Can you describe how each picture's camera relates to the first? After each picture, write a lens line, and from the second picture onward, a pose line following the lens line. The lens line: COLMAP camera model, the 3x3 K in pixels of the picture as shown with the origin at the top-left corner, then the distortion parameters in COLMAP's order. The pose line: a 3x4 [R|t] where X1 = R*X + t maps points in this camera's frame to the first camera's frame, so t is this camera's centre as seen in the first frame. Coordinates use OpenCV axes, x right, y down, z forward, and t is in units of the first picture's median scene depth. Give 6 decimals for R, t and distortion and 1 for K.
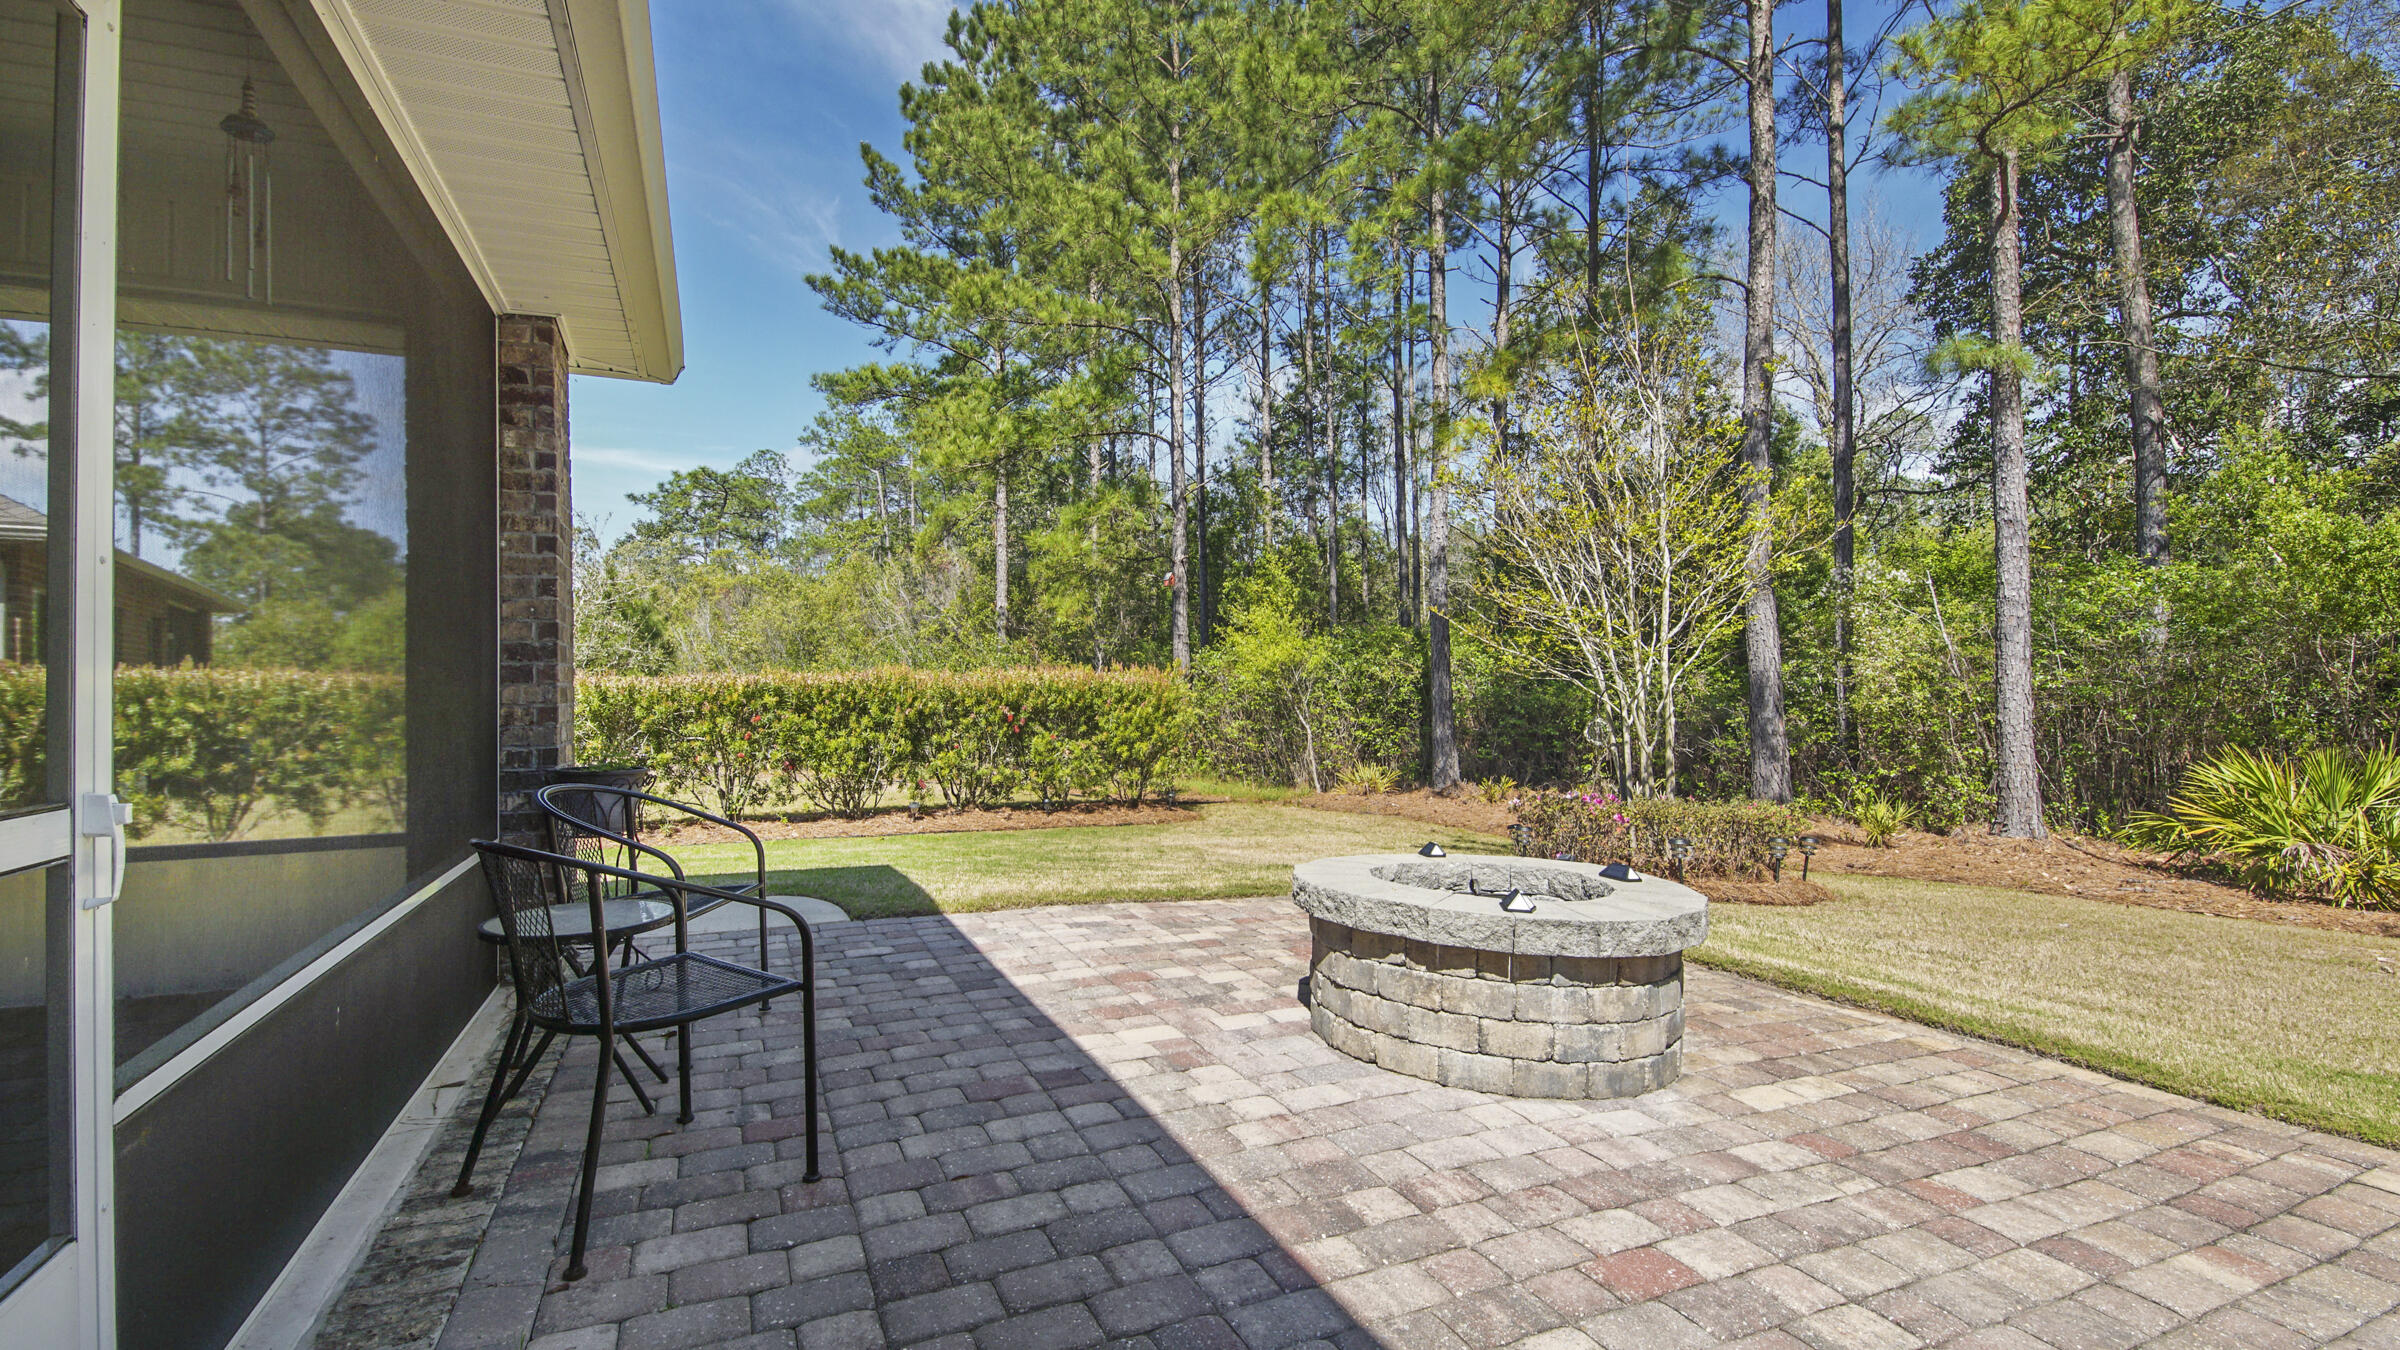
lens RADIAL K [[1051.3, 0, 1189.9], [0, 1051.3, 676.3], [0, 0, 1]] dist [-0.001913, -0.001263]
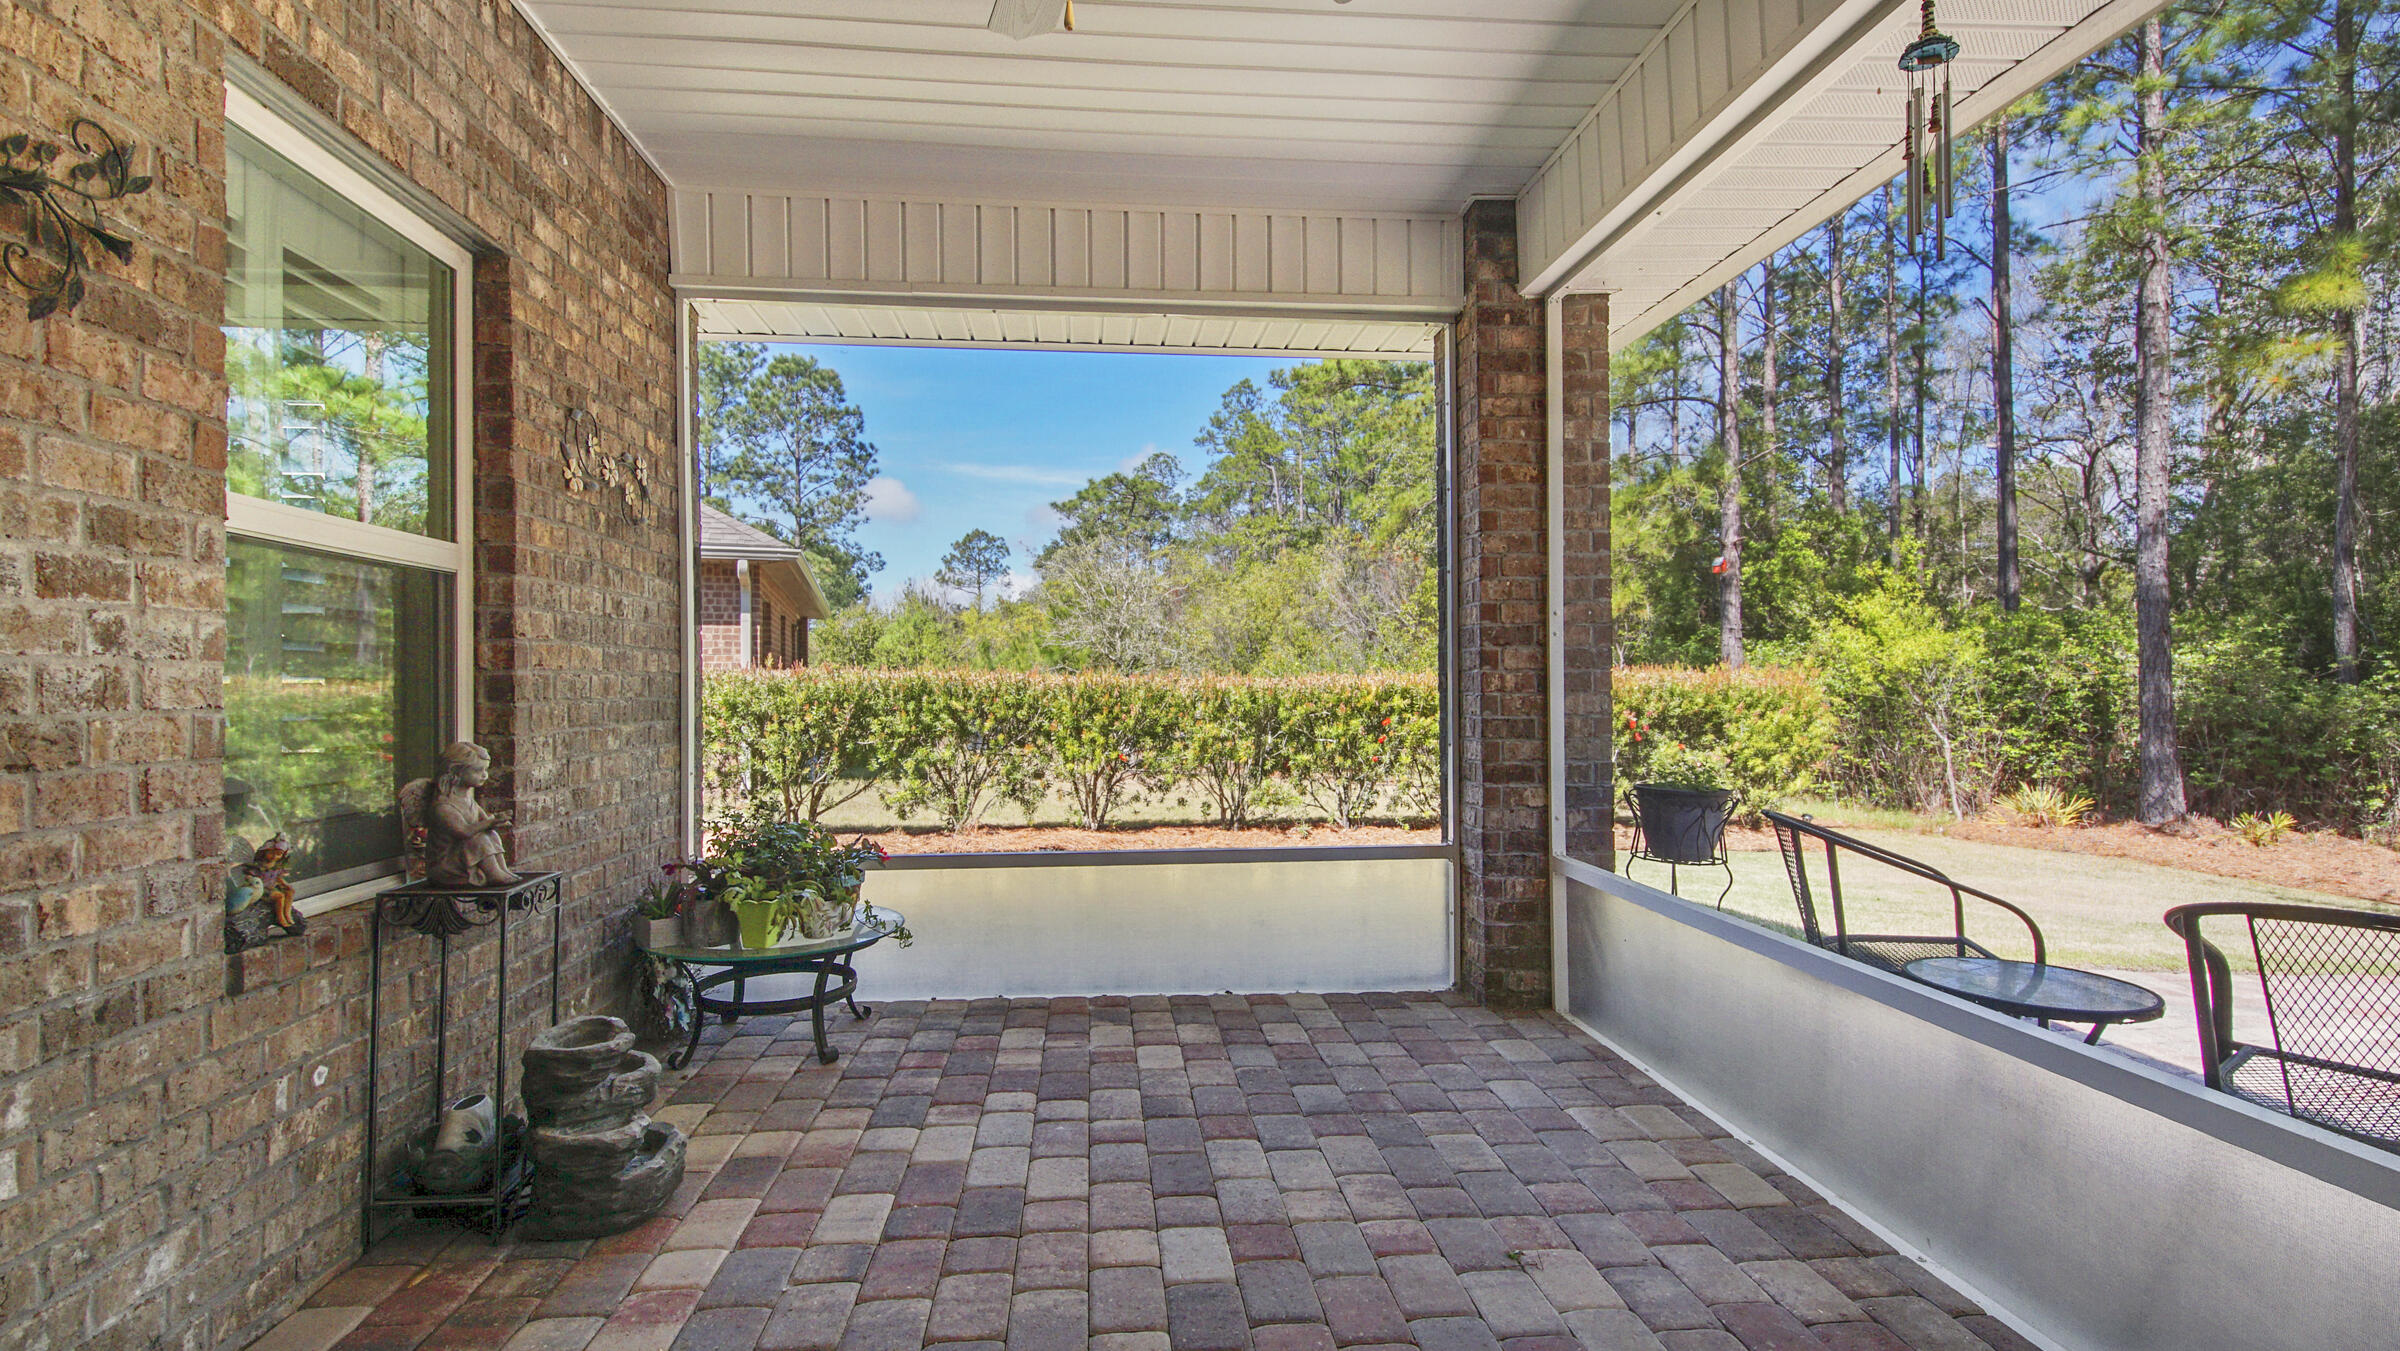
lens RADIAL K [[1092.6, 0, 1196.7], [0, 1092.6, 687.8], [0, 0, 1]] dist [0.018483, -0.000609]
pose [[0.941931, 0.006490, -0.335744, -0.153334], [-0.002202, 0.999911, 0.013152, -0.002251], [0.335800, -0.011649, 0.941861, -0.007328]]
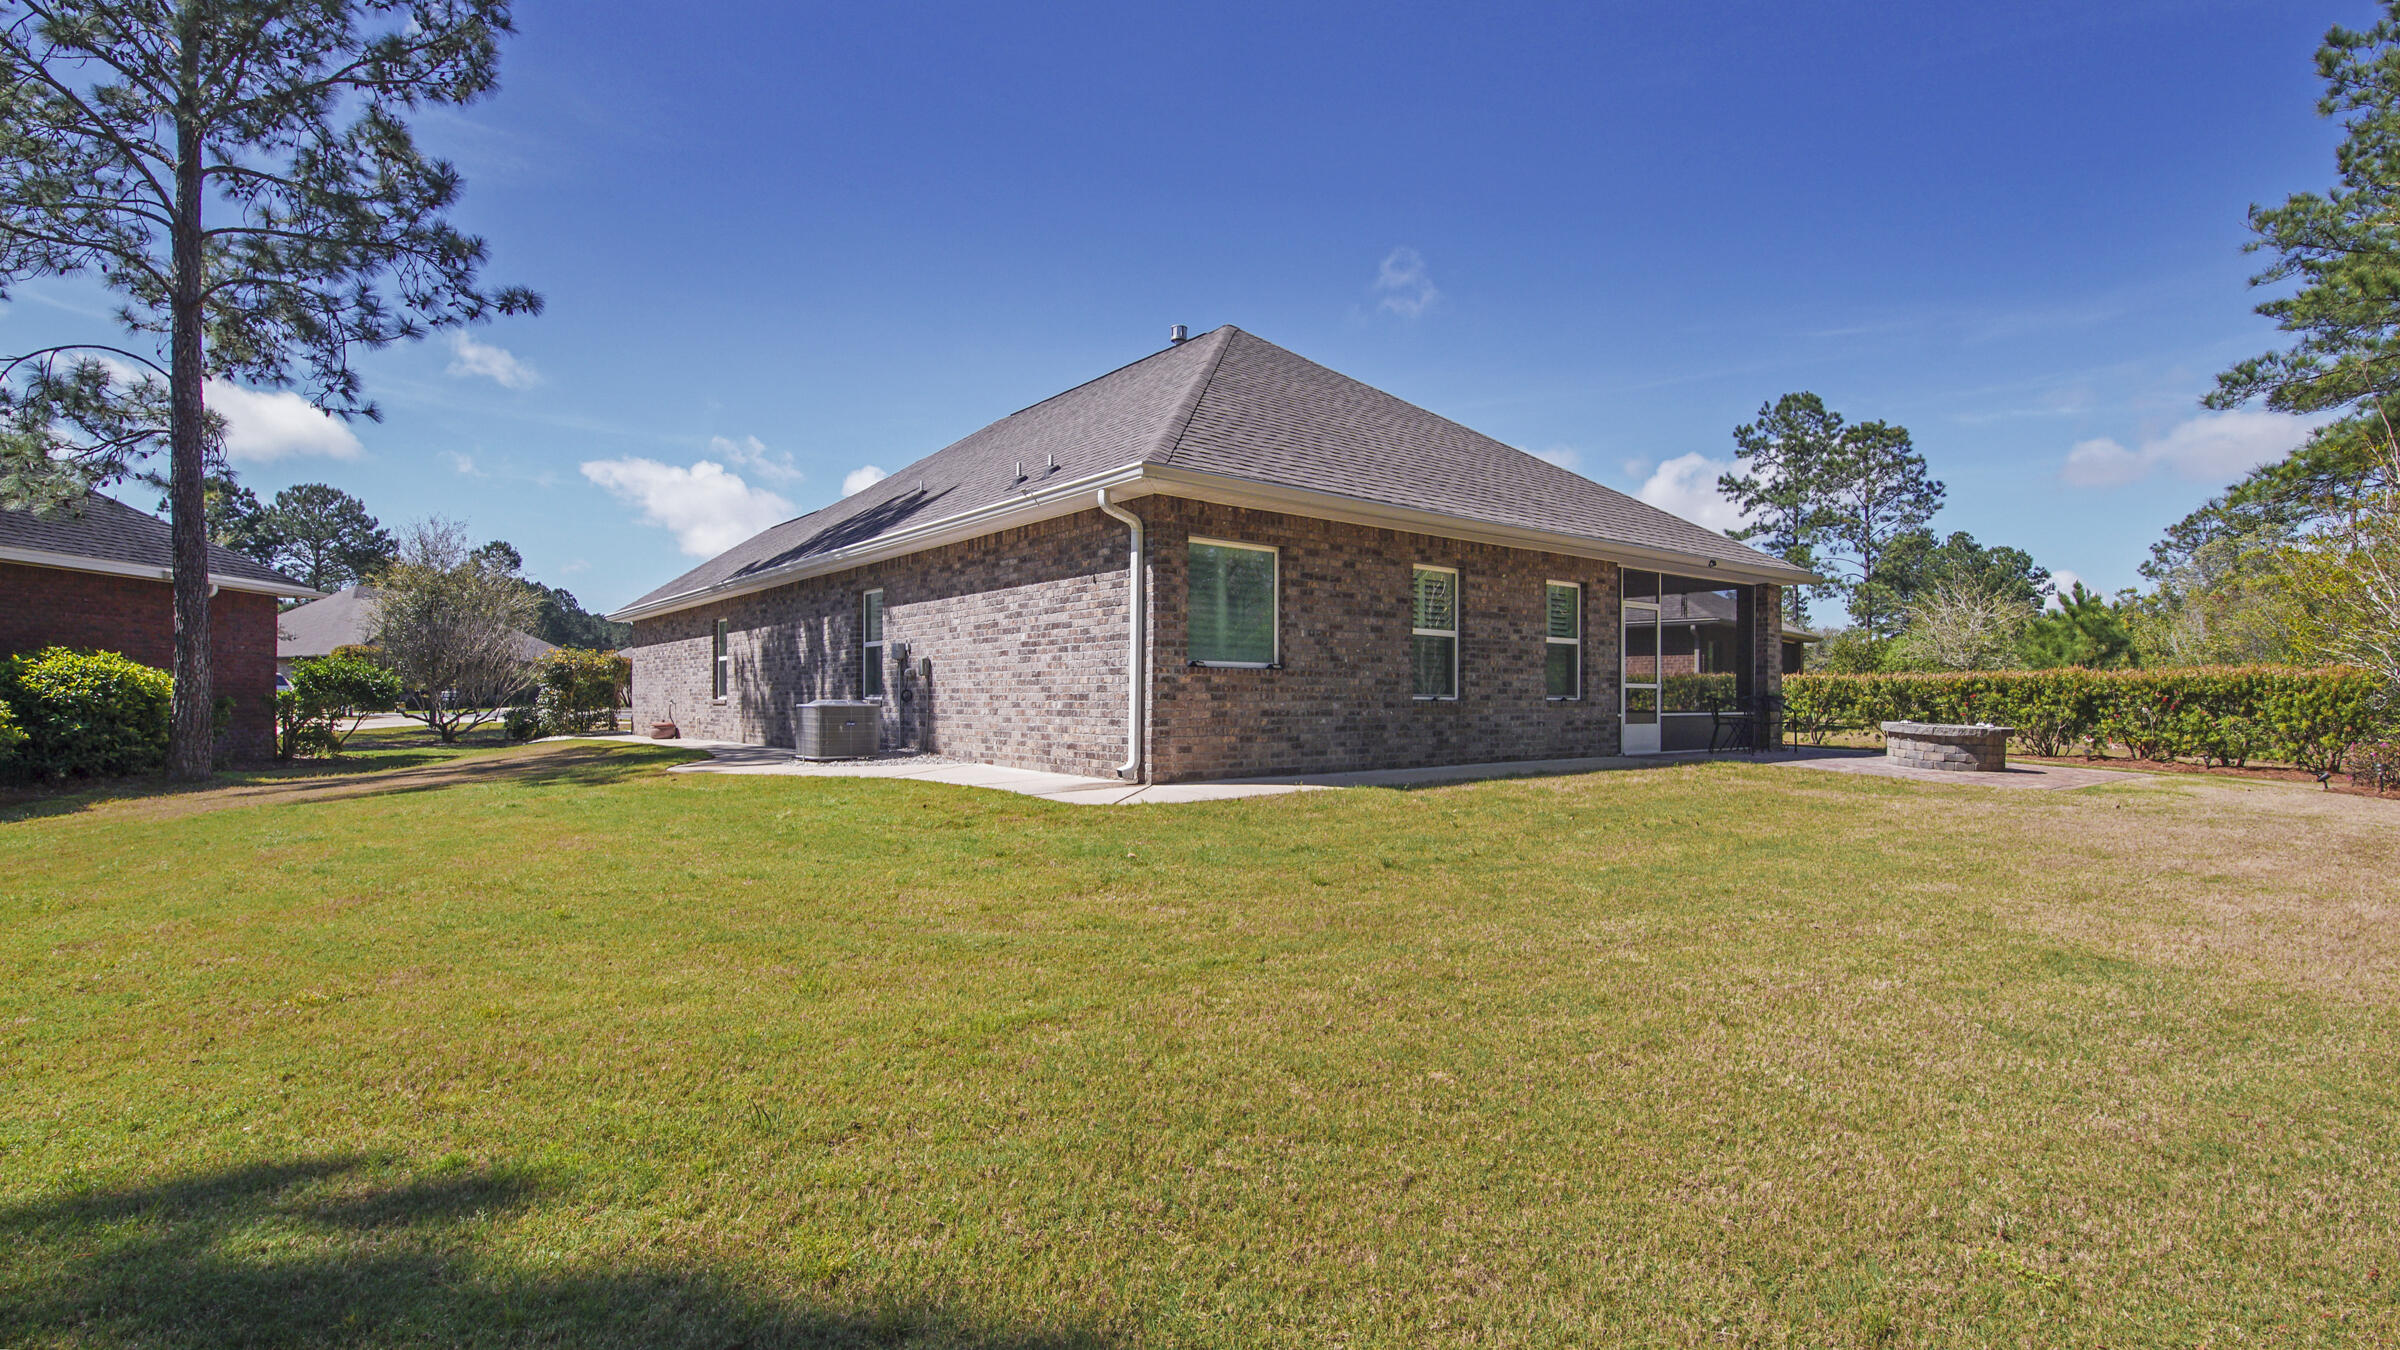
lens RADIAL K [[985.1, 0, 1194.9], [0, 985.1, 686.9], [0, 0, 1]] dist [0.000548, 0.000006]
pose [[0.207488, 0.002004, -0.978235, 0.687510], [0.002373, 0.999994, 0.002552, 0.009930], [0.978235, -0.002851, 0.207482, -0.503945]]
